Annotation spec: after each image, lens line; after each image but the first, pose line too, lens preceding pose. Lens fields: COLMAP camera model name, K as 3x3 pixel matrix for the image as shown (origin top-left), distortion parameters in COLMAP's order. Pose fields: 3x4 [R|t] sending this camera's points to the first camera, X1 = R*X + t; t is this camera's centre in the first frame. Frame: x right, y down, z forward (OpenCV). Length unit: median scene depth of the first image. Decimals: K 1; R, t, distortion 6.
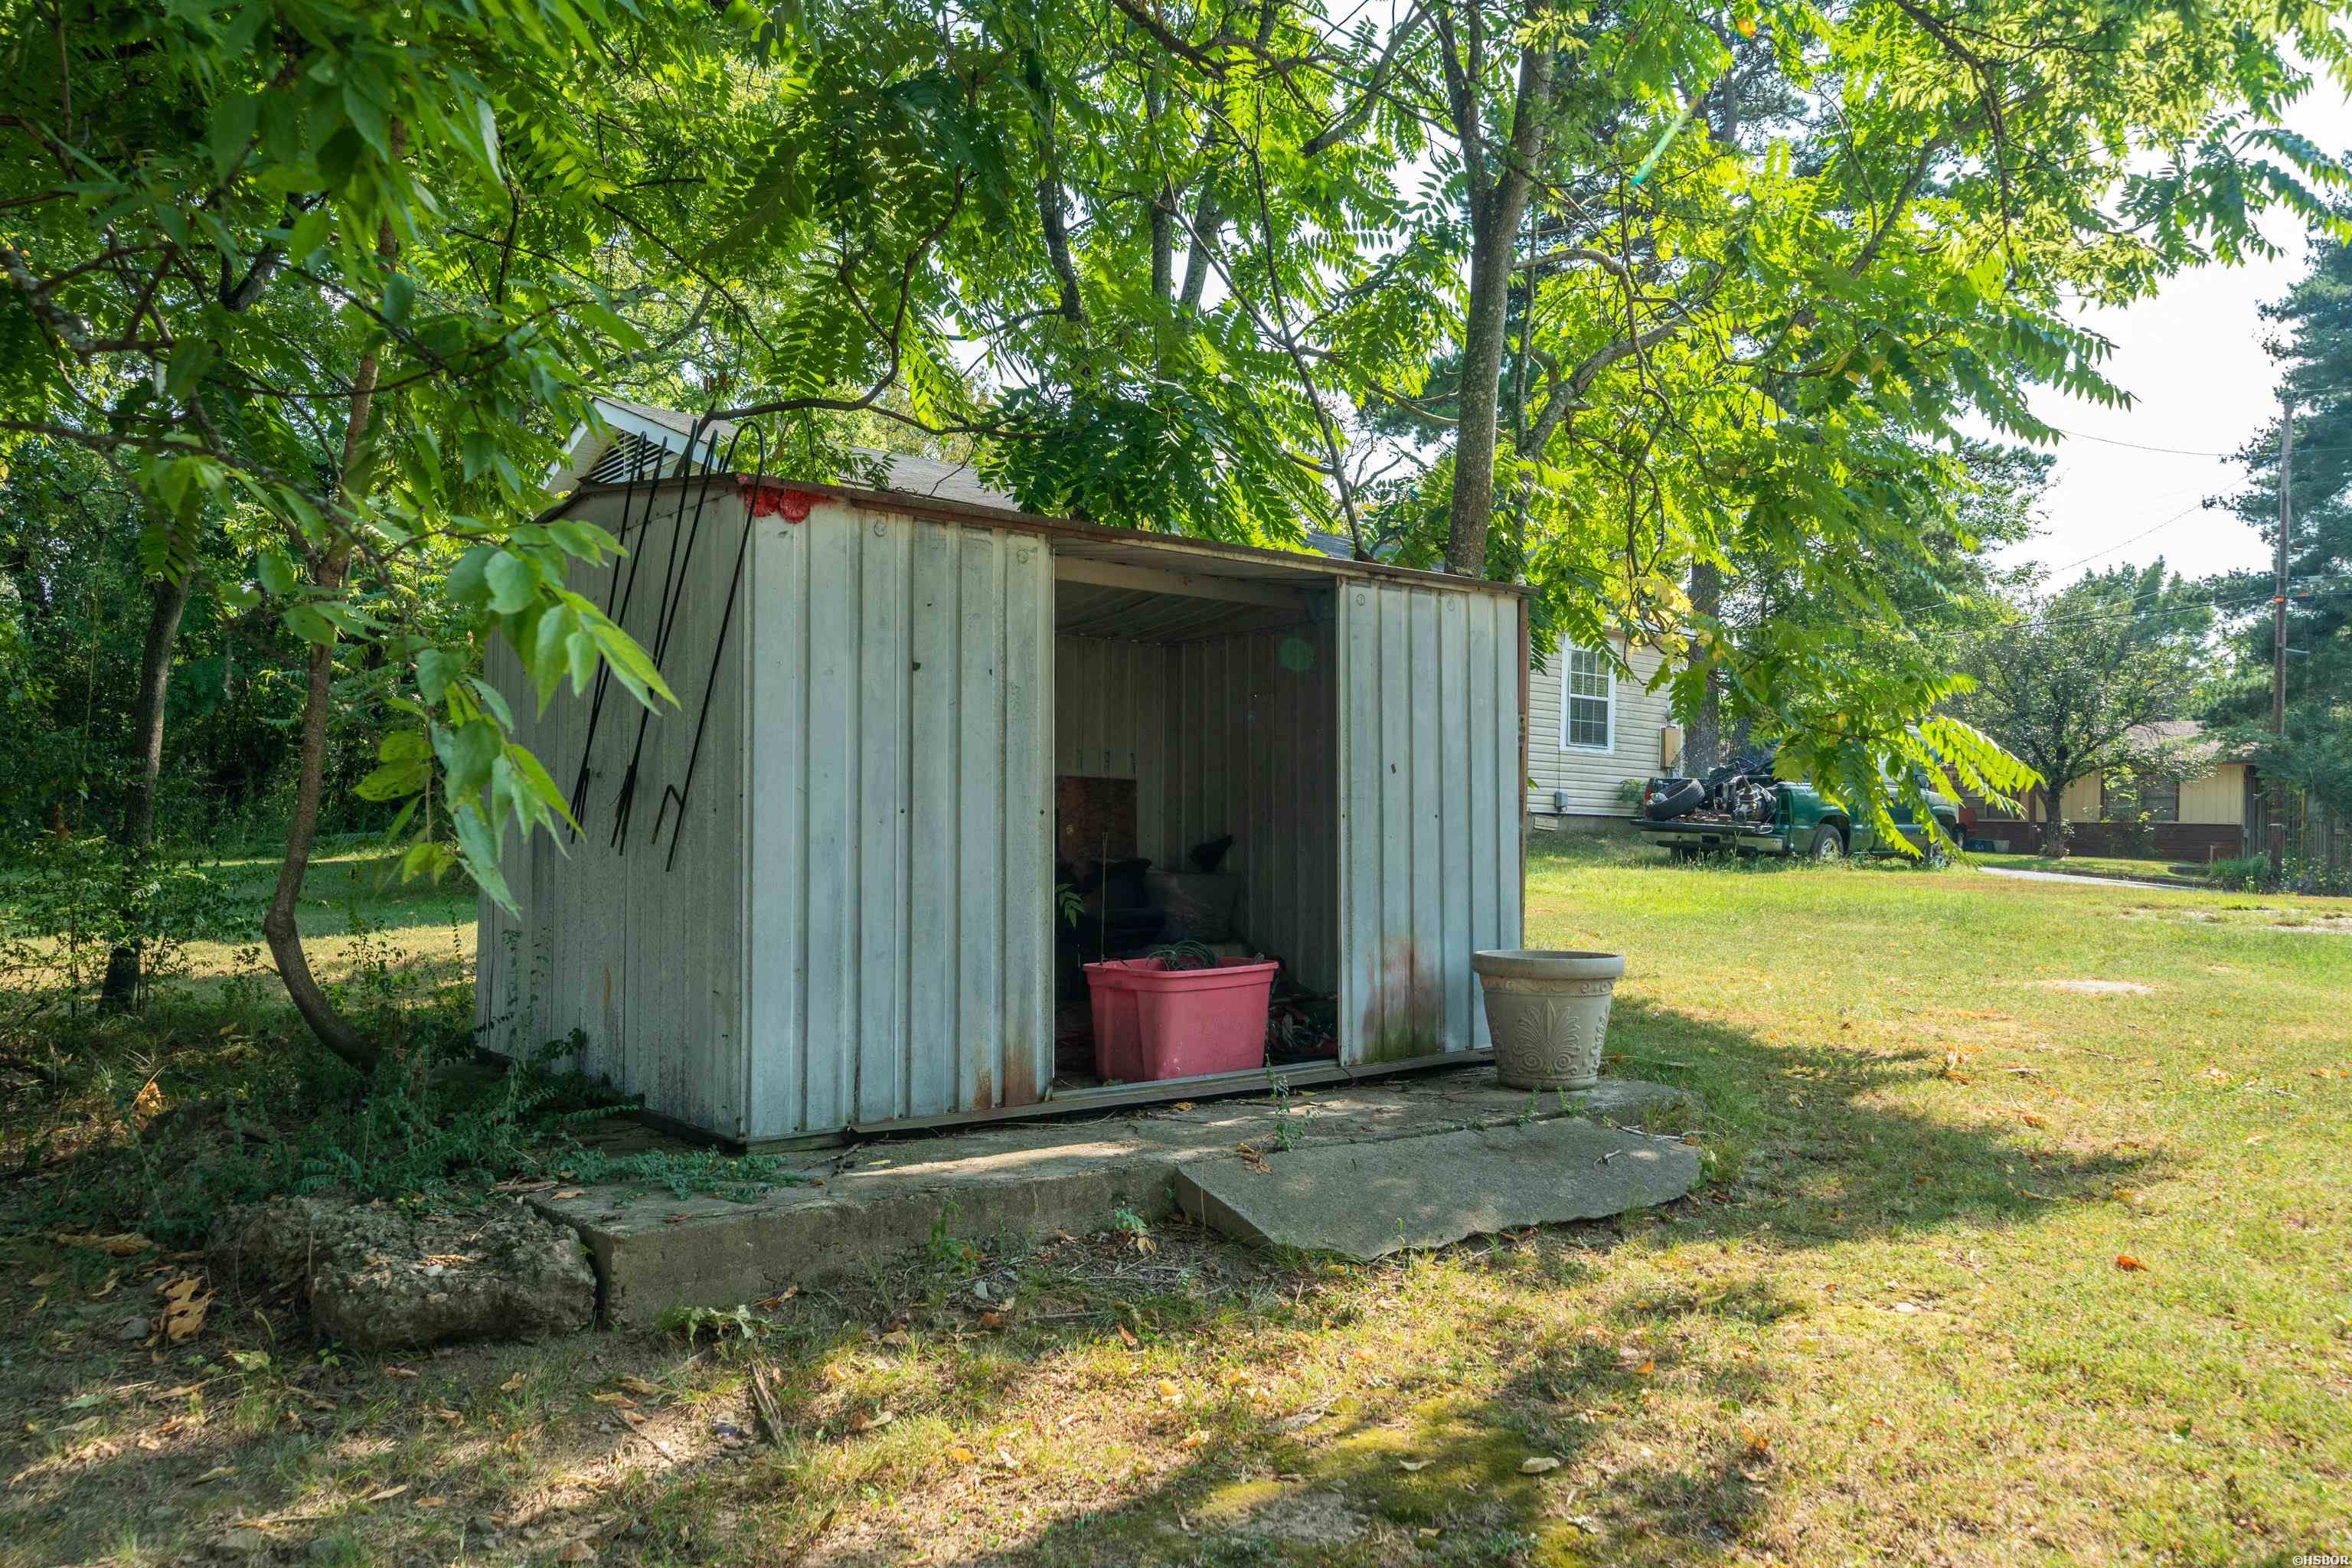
lens RADIAL K [[1622.8, 0, 1175.0], [0, 1622.8, 789.0], [0, 0, 1]] dist [0.002918, 0.000721]
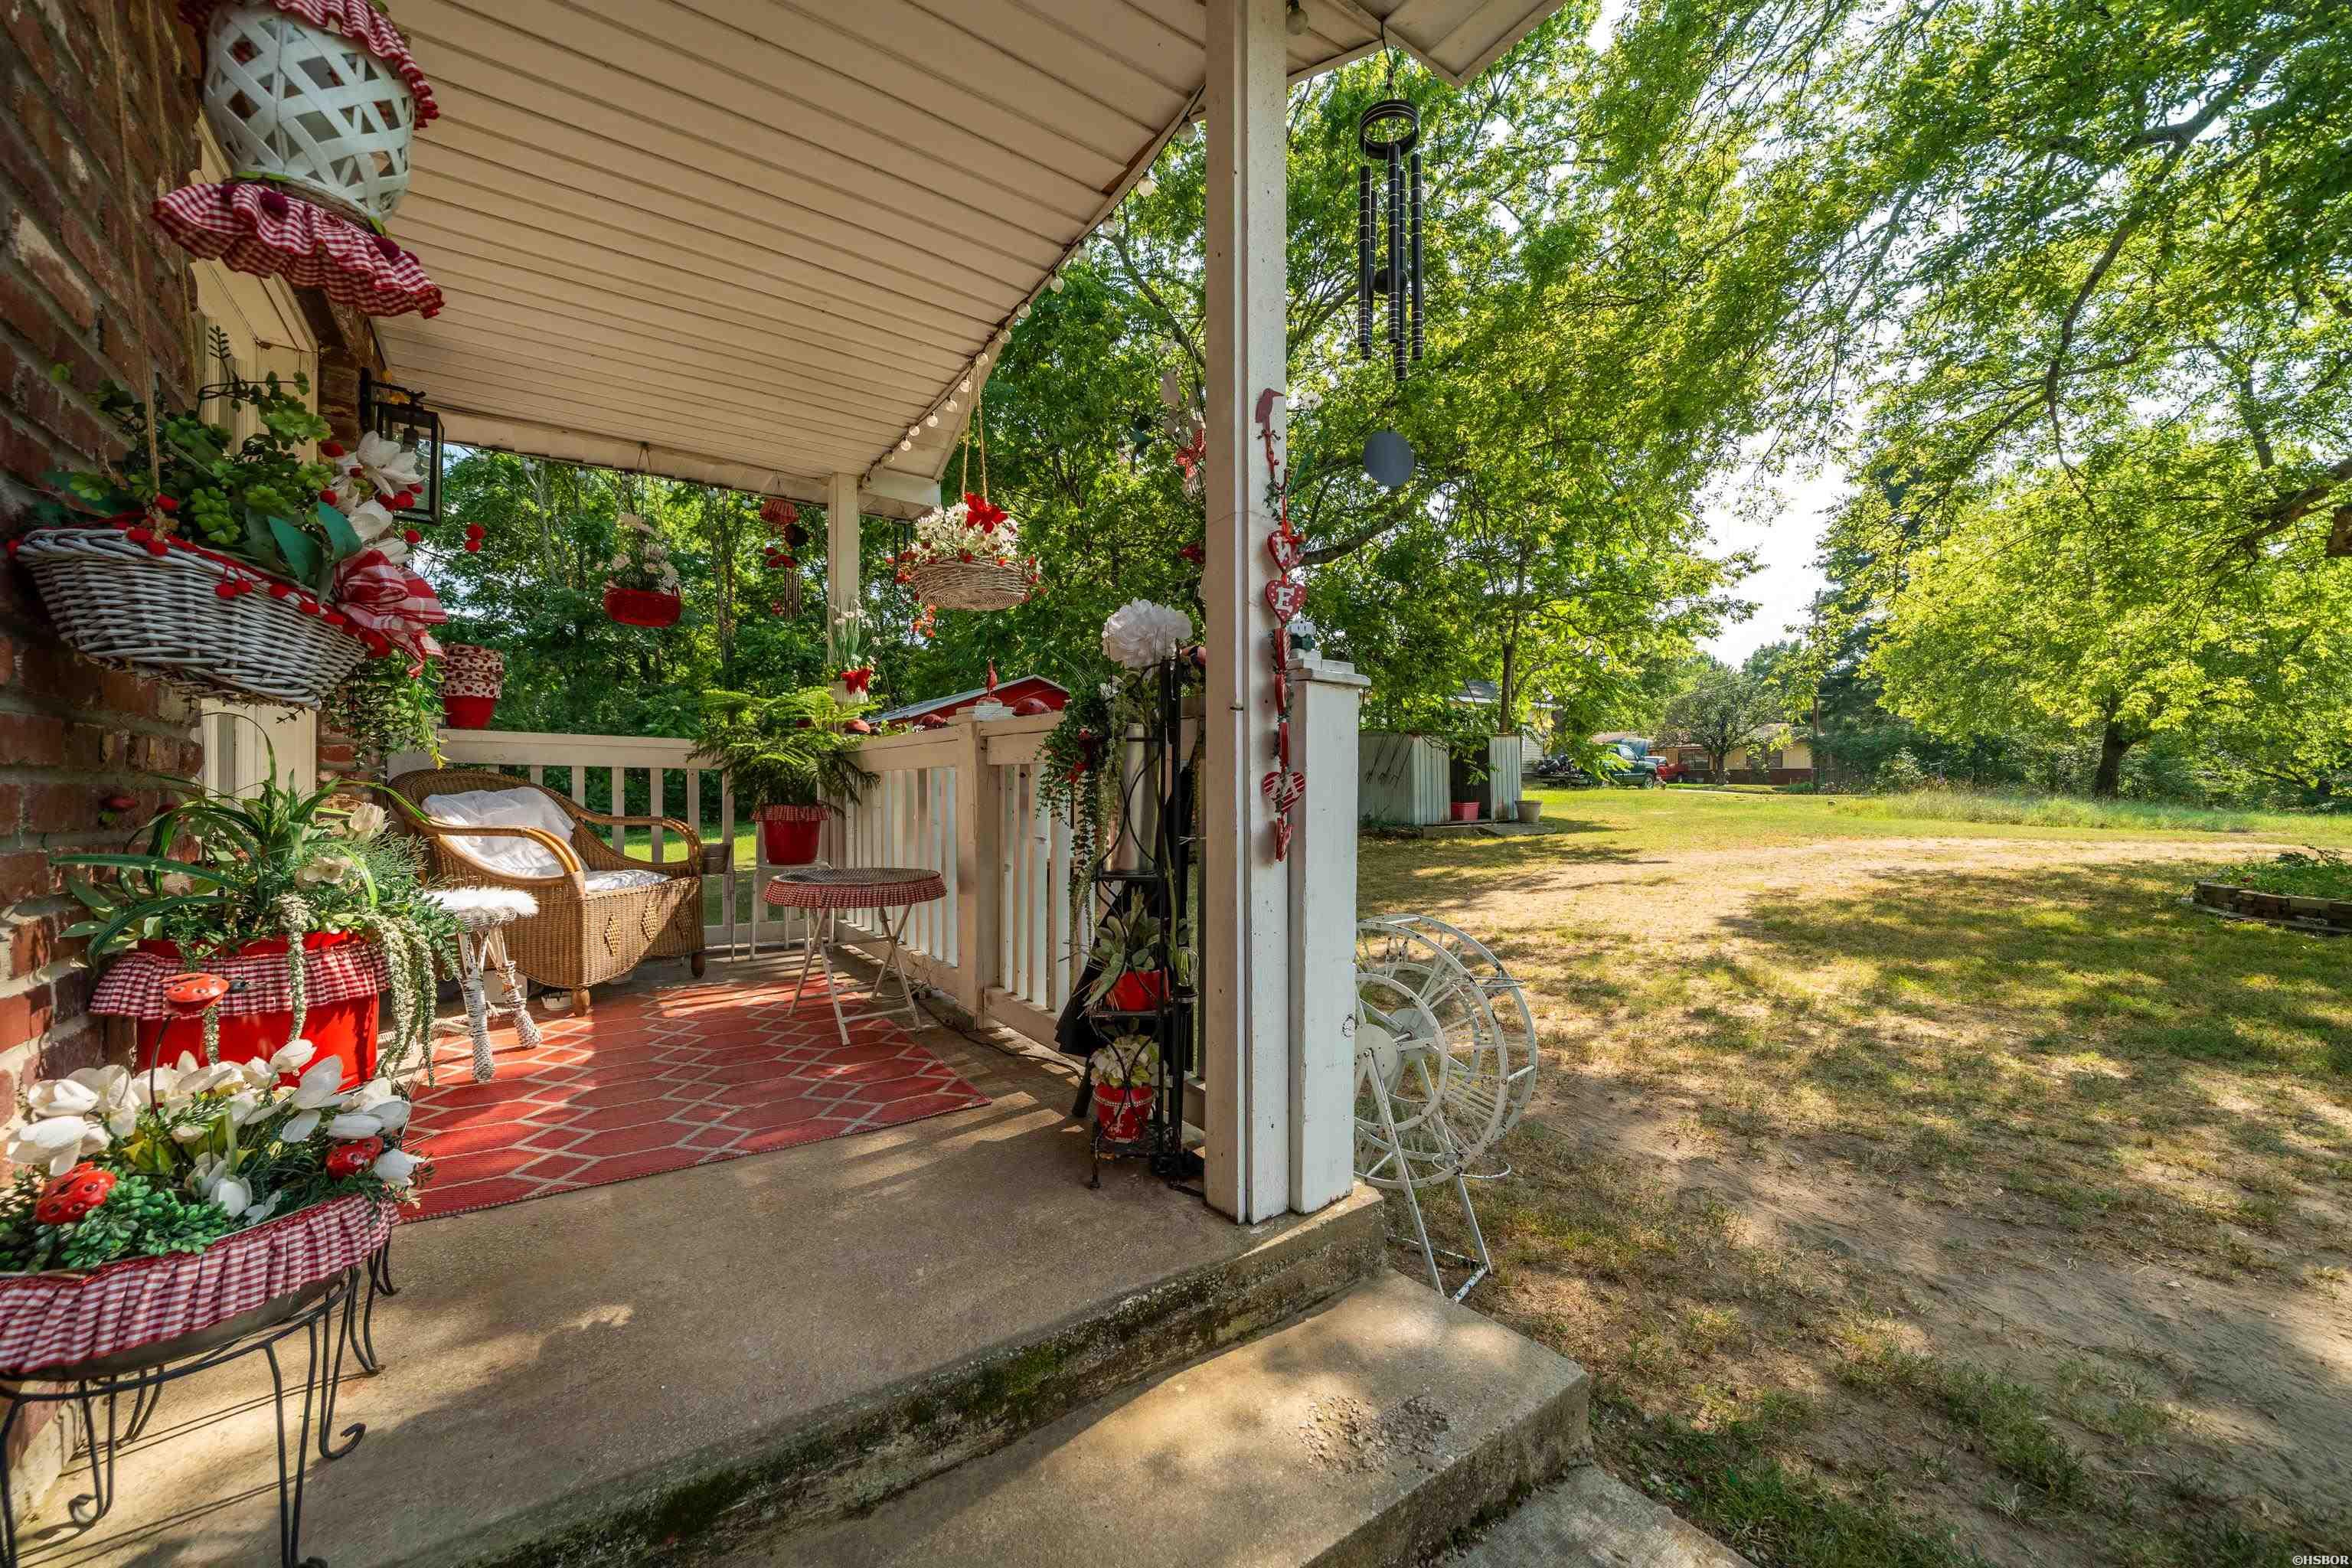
lens RADIAL K [[870.5, 0, 1177.9], [0, 870.5, 779.4], [0, 0, 1]] dist [-0.006168, -0.000278]
pose [[0.993846, -0.014237, -0.109851, -0.096657], [0.017266, 0.999495, 0.026667, -0.012489], [0.109416, -0.028400, 0.993590, -0.328030]]
